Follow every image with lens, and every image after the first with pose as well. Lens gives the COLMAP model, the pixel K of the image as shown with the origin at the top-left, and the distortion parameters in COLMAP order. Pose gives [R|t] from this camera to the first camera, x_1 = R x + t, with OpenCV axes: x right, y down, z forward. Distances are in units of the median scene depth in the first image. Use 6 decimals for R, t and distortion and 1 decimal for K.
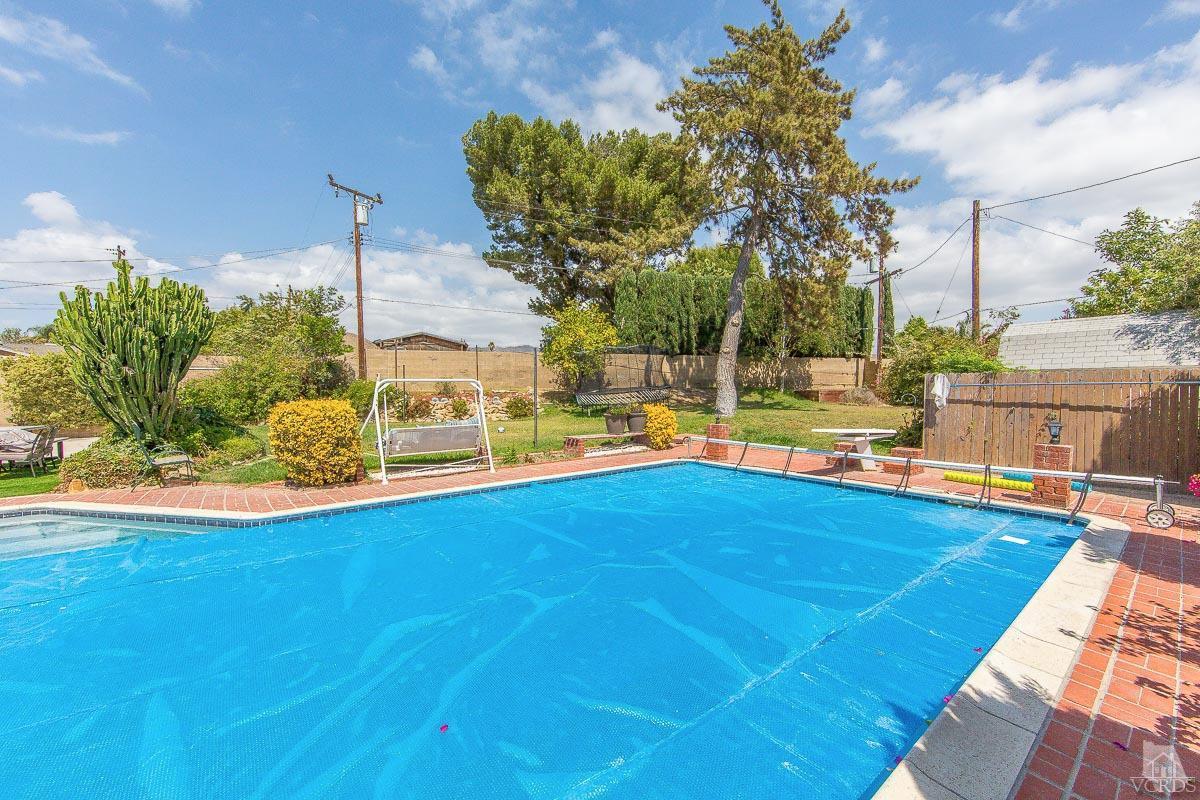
lens RADIAL K [[491.7, 0, 593.2], [0, 491.7, 403.0], [0, 0, 1]] dist [-0.000244, -0.001631]
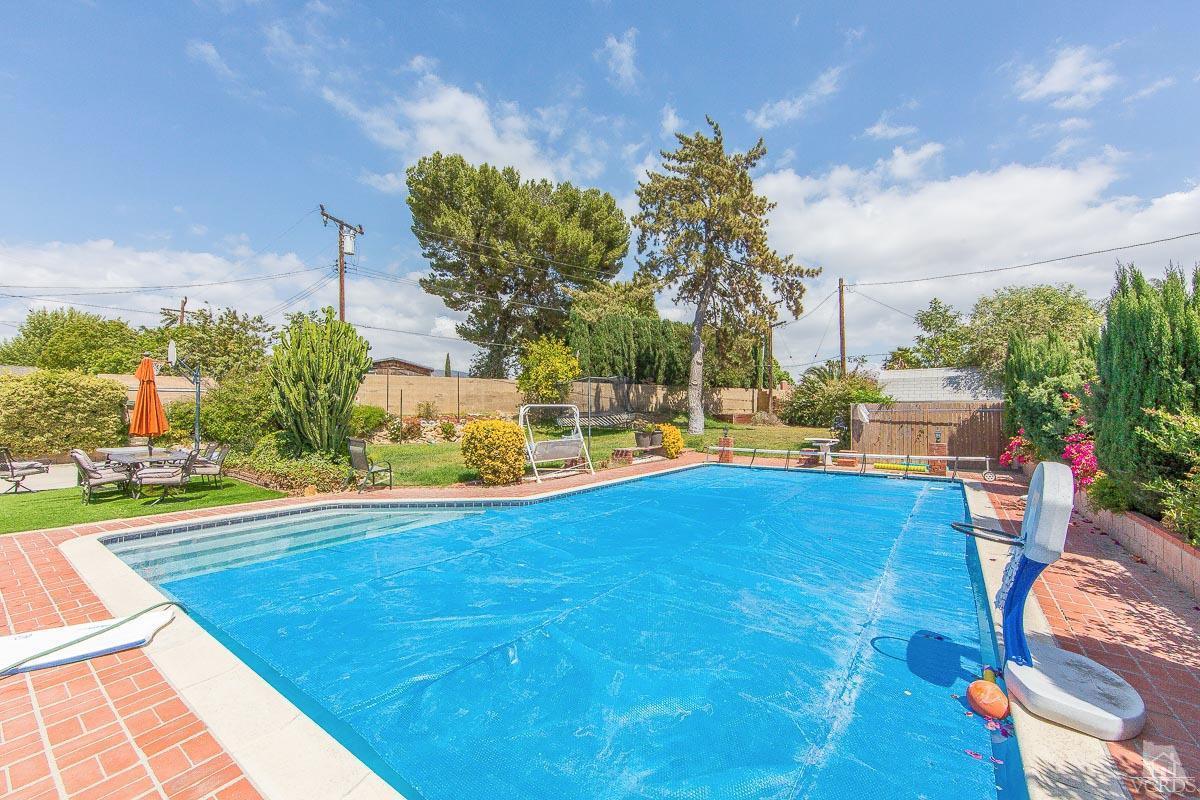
lens RADIAL K [[491.7, 0, 606.1], [0, 491.7, 400.0], [0, 0, 1]] dist [-0.000244, -0.001631]
pose [[0.960947, 0.009591, 0.276568, -0.225584], [0.005306, 0.998577, -0.053065, 0.003813], [-0.276683, 0.052460, 0.959528, -0.130730]]
